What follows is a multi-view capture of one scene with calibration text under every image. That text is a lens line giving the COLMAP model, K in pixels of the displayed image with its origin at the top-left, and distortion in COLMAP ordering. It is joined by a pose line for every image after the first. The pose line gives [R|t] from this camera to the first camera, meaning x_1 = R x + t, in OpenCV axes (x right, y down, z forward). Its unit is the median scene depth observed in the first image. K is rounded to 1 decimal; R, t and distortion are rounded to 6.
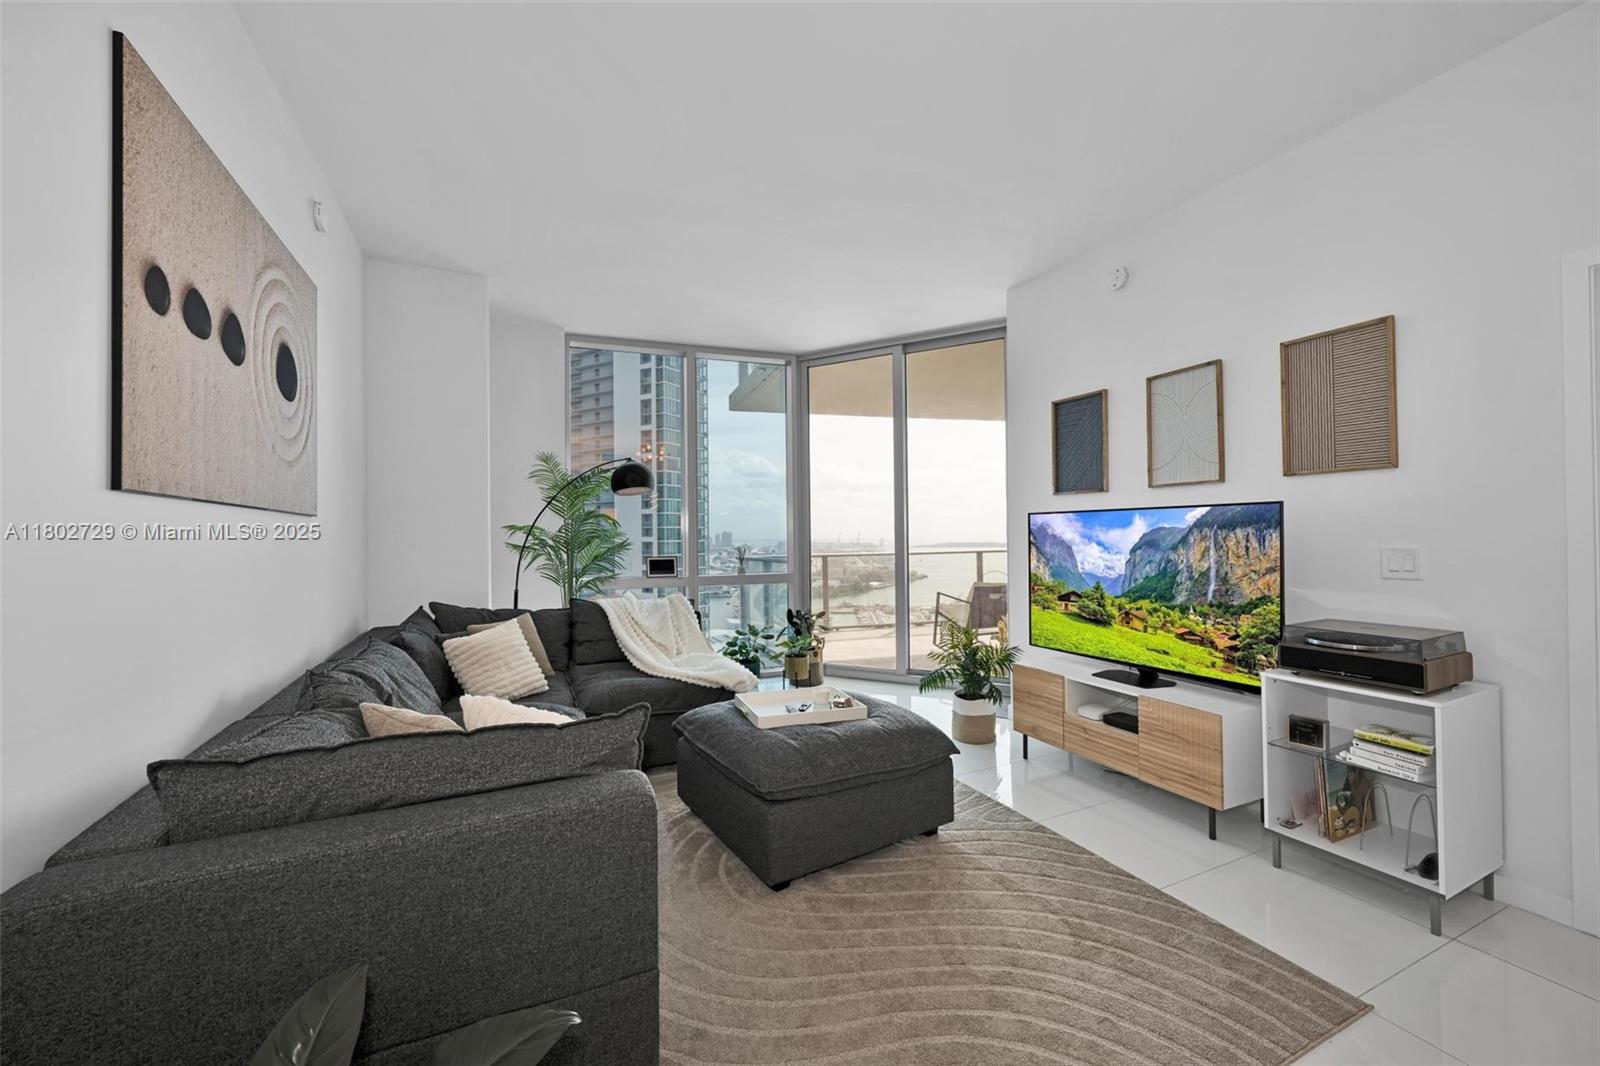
lens RADIAL K [[614.9, 0, 808.5], [0, 614.9, 534.7], [0, 0, 1]] dist [-0.002184, -0.000112]
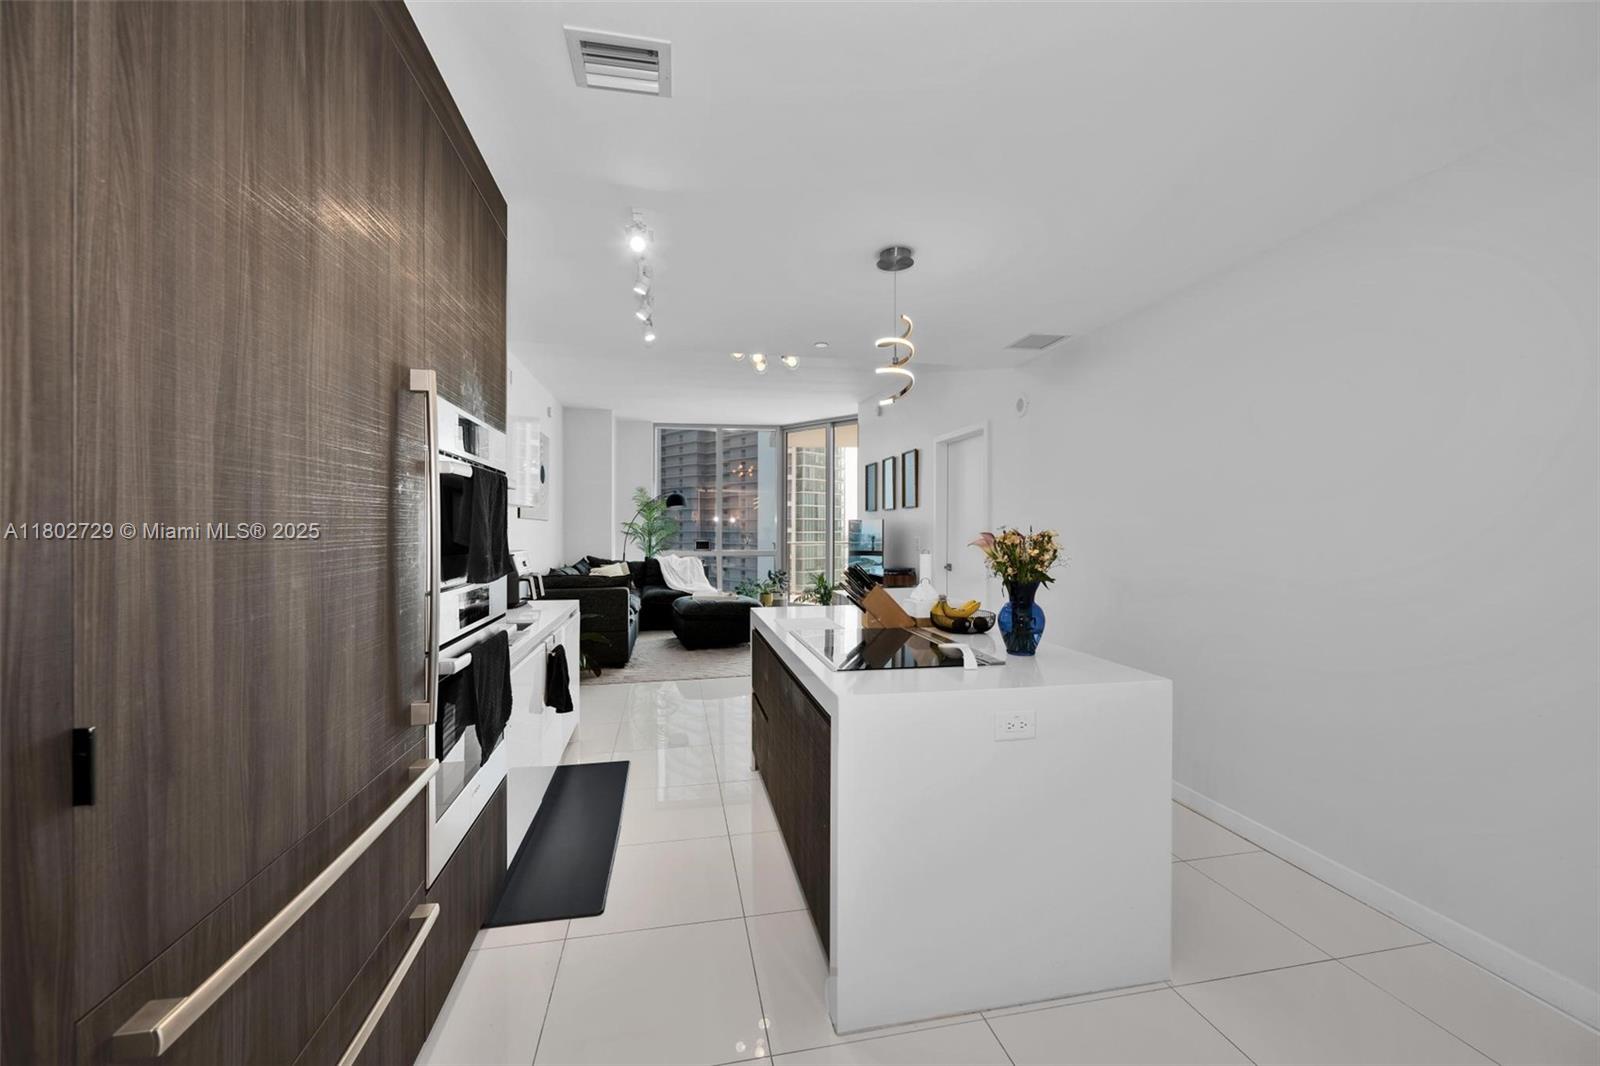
lens RADIAL K [[601.1, 0, 800.0], [0, 601.1, 533.0], [0, 0, 1]] dist [0.000130, -0.000019]
pose [[0.972718, 0.017452, -0.231333, 0.854712], [-0.015236, 0.999819, 0.011360, -0.019663], [0.231490, -0.007526, 0.972808, -1.266080]]
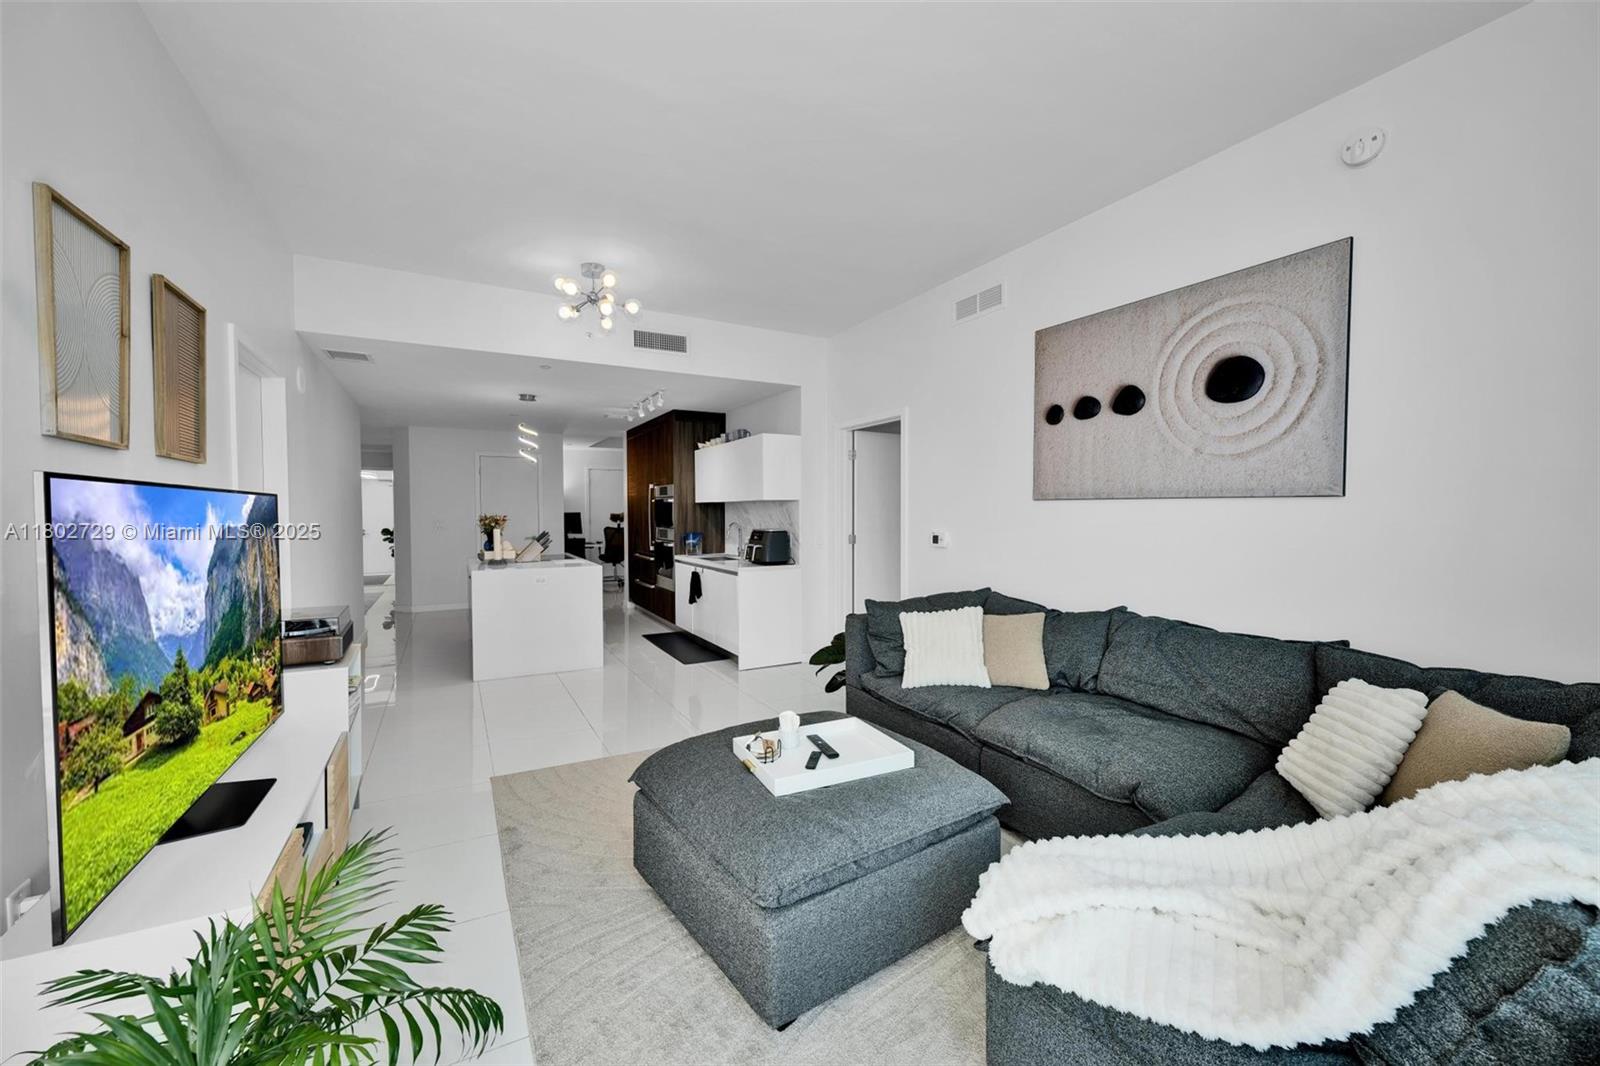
lens RADIAL K [[672.5, 0, 831.8], [0, 672.5, 534.3], [0, 0, 1]] dist [-0.013864, -0.000001]
pose [[-0.994555, 0.021359, -0.102005, 0.047638], [0.017935, 0.999248, 0.034370, -0.016899], [0.102662, 0.032353, -0.994190, 1.701900]]
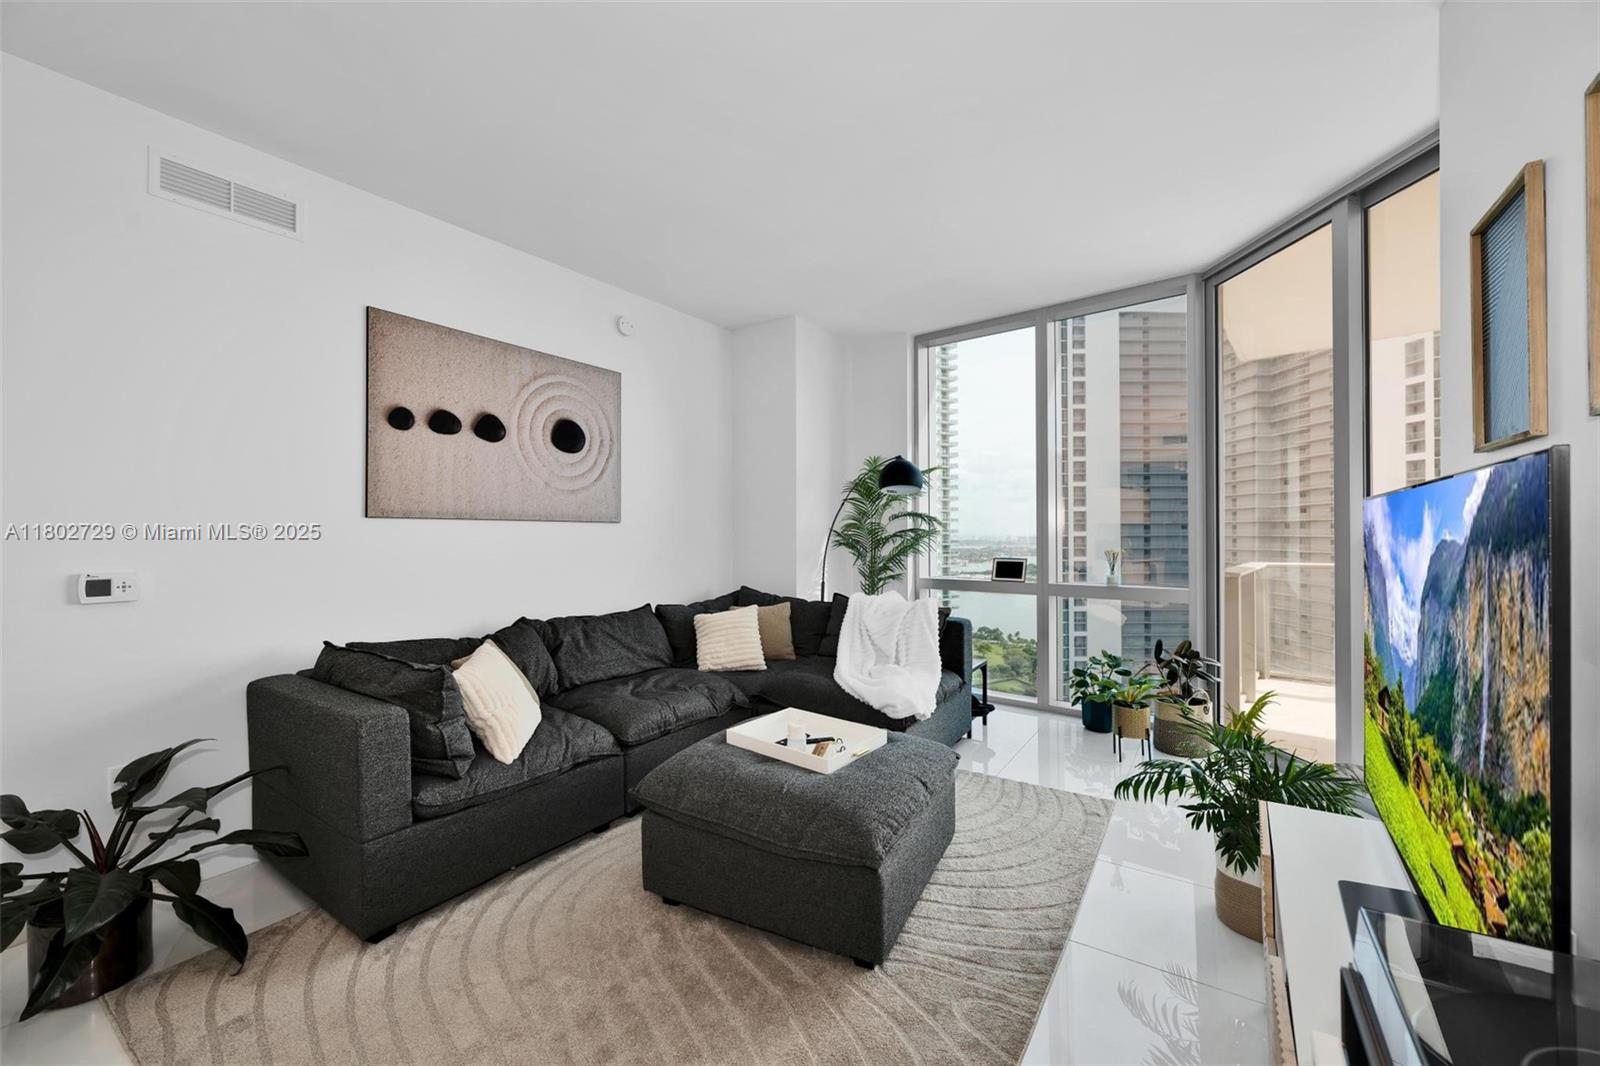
lens RADIAL K [[621.9, 0, 796.0], [0, 621.9, 534.2], [0, 0, 1]] dist [-0.000149, -0.000057]
pose [[0.515531, 0.012334, -0.856782, 0.685578], [-0.003122, 0.999917, 0.012516, -0.018474], [0.856865, -0.003778, 0.515527, 0.508037]]
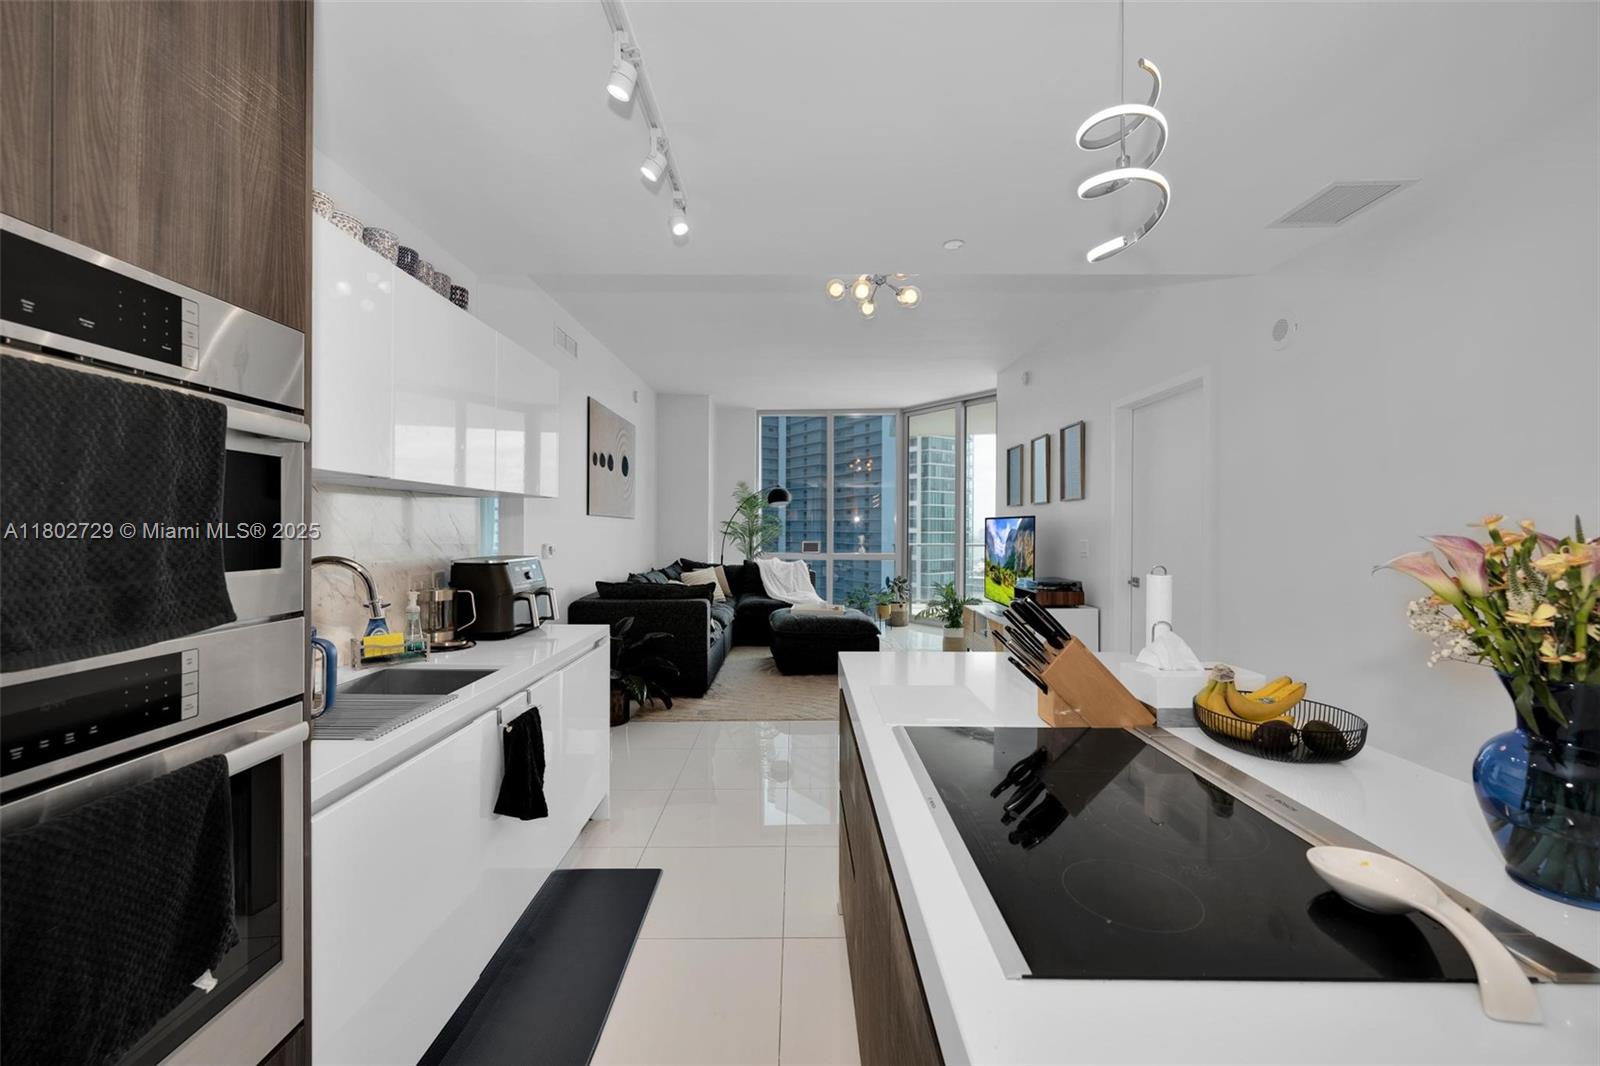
lens RADIAL K [[601.1, 0, 800.0], [0, 601.1, 533.0], [0, 0, 1]] dist [0.000130, -0.000019]
pose [[0.904769, 0.019904, -0.425438, 0.760086], [-0.015255, 0.999781, 0.014333, -0.015445], [0.425630, -0.006478, 0.904874, -0.832724]]
